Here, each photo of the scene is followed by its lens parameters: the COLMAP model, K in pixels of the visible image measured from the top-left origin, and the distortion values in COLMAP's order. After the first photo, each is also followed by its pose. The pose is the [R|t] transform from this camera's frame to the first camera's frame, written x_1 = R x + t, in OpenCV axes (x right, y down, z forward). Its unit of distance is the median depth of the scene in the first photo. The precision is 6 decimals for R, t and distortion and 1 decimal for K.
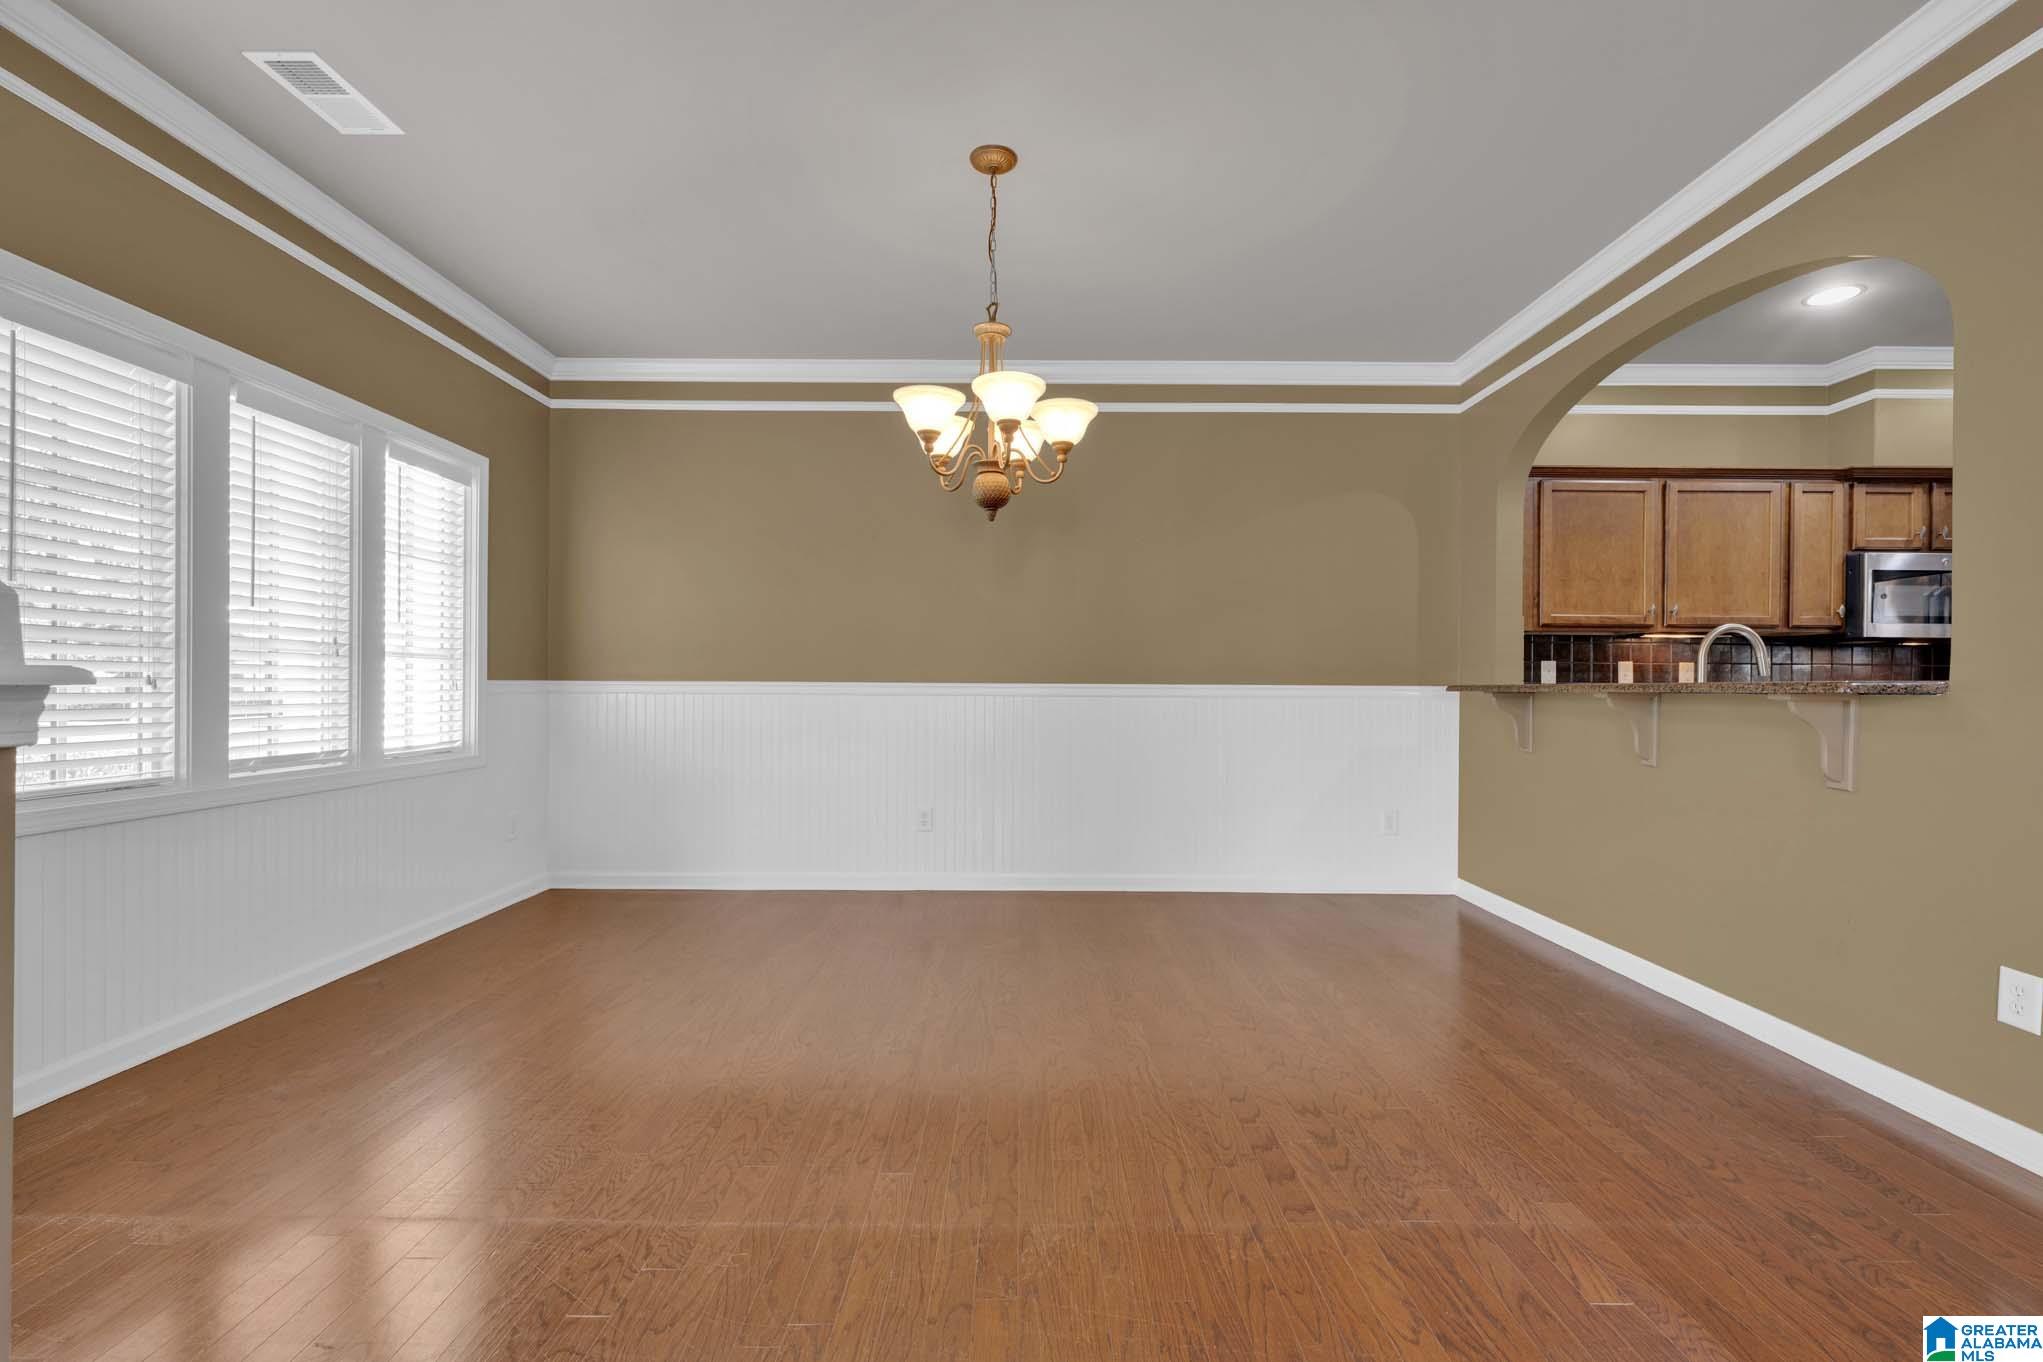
lens RADIAL K [[922.1, 0, 1008.6], [0, 922.1, 687.9], [0, 0, 1]] dist [-0.000979, -0.000363]
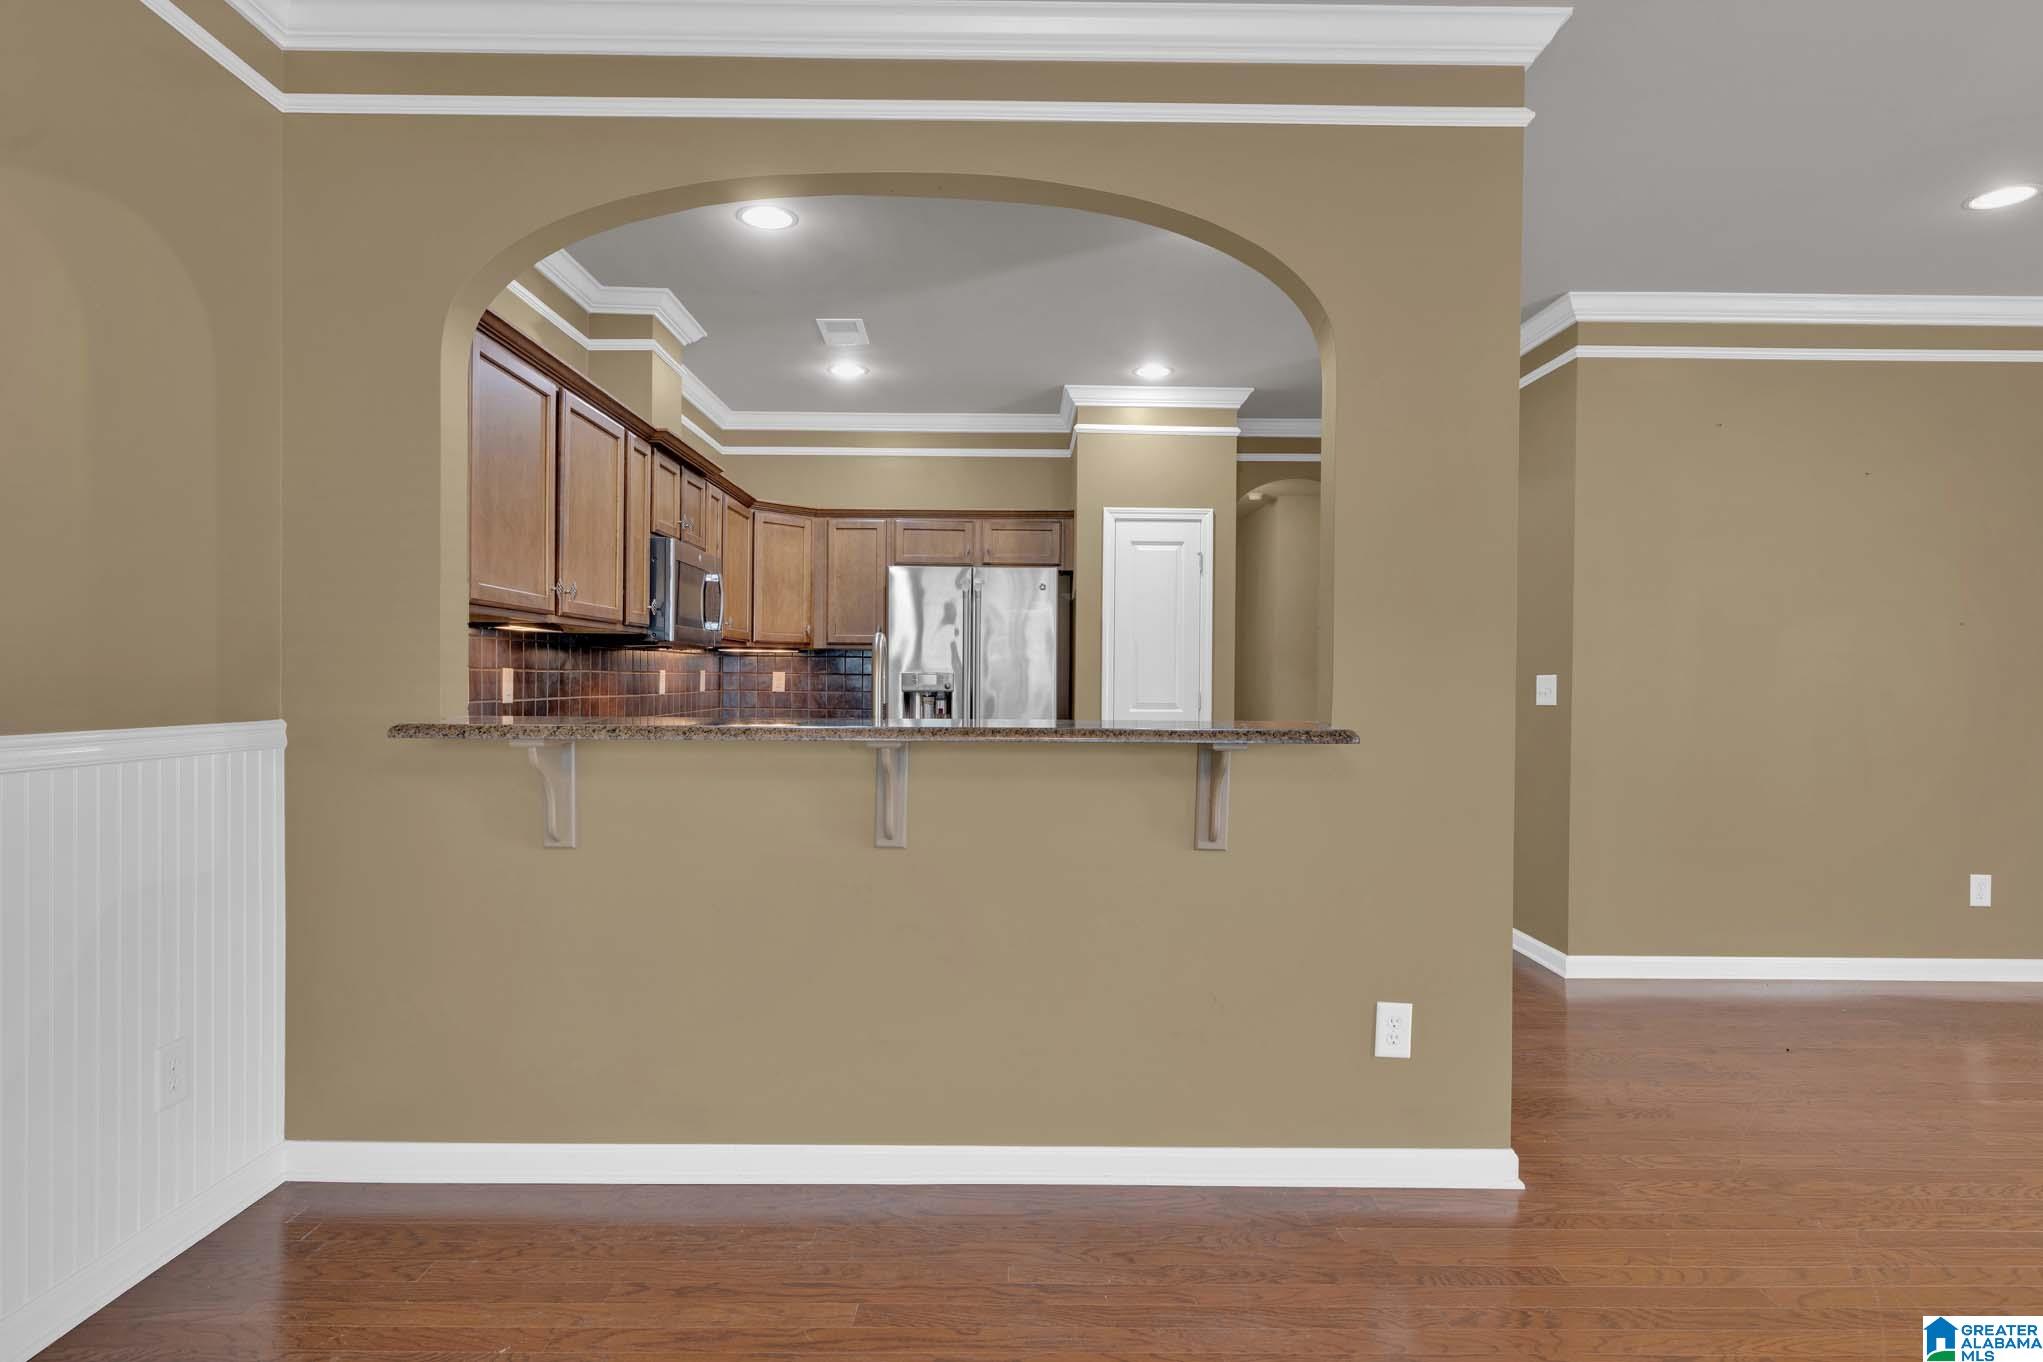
lens RADIAL K [[1117.4, 0, 1035.8], [0, 1117.4, 684.3], [0, 0, 1]] dist [0.014872, -0.002146]
pose [[-0.024409, -0.014117, 0.999602, -0.078809], [-0.011621, 0.999837, 0.013837, -0.033309], [-0.999635, -0.011278, -0.024569, 0.695282]]
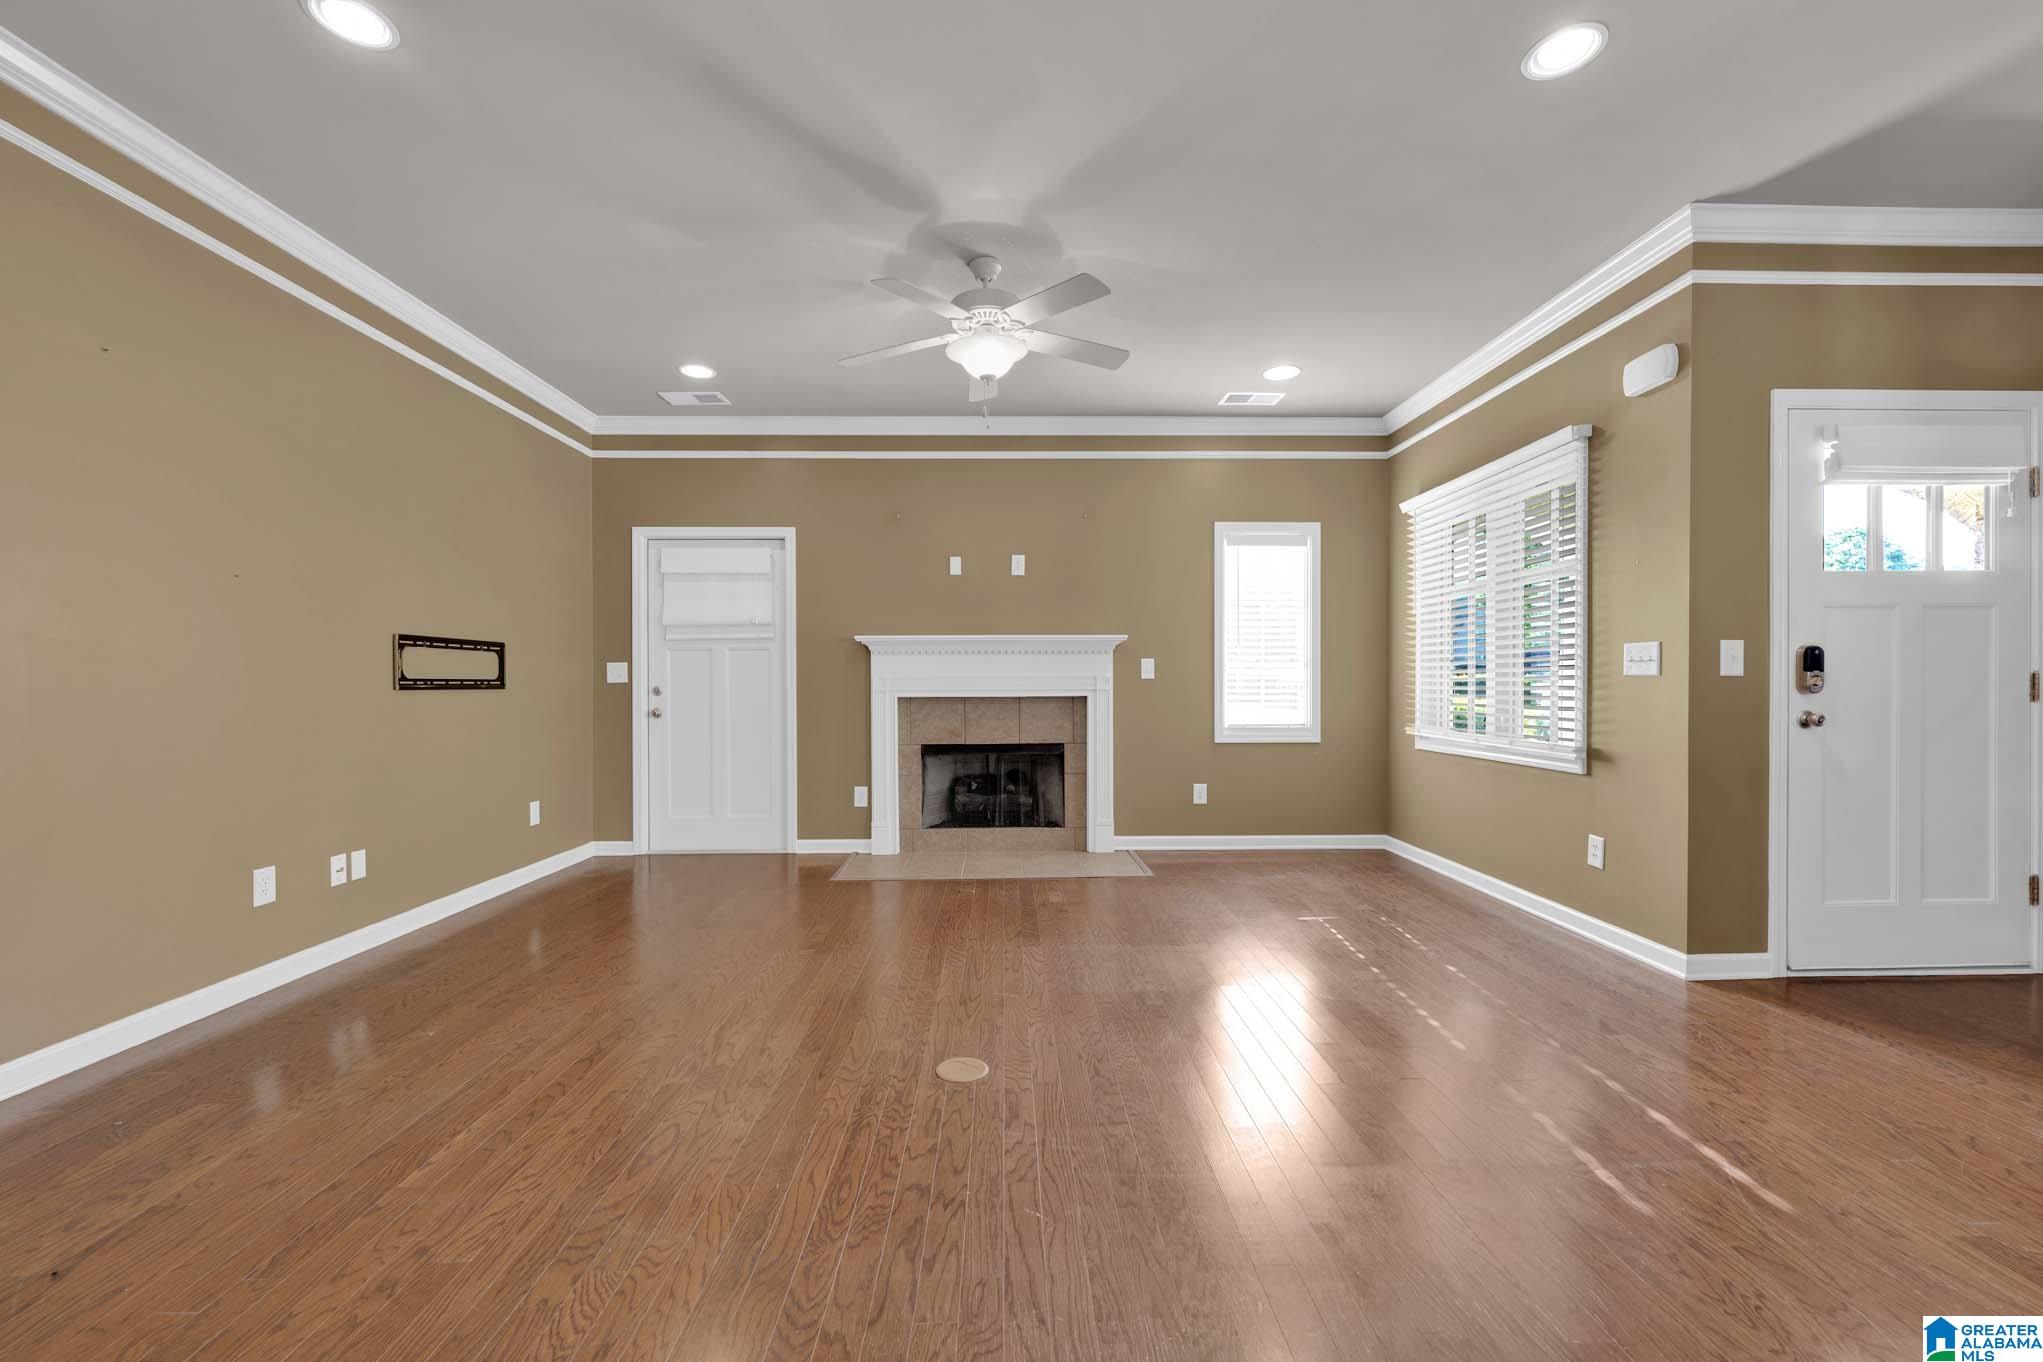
lens RADIAL K [[809.8, 0, 1020.9], [0, 809.8, 689.8], [0, 0, 1]] dist [-0.001029, 0.000562]
pose [[-0.999829, -0.002182, -0.018356, 0.353123], [-0.002245, 0.999992, 0.003406, 0.000779], [0.018348, 0.003446, -0.999826, 0.450329]]
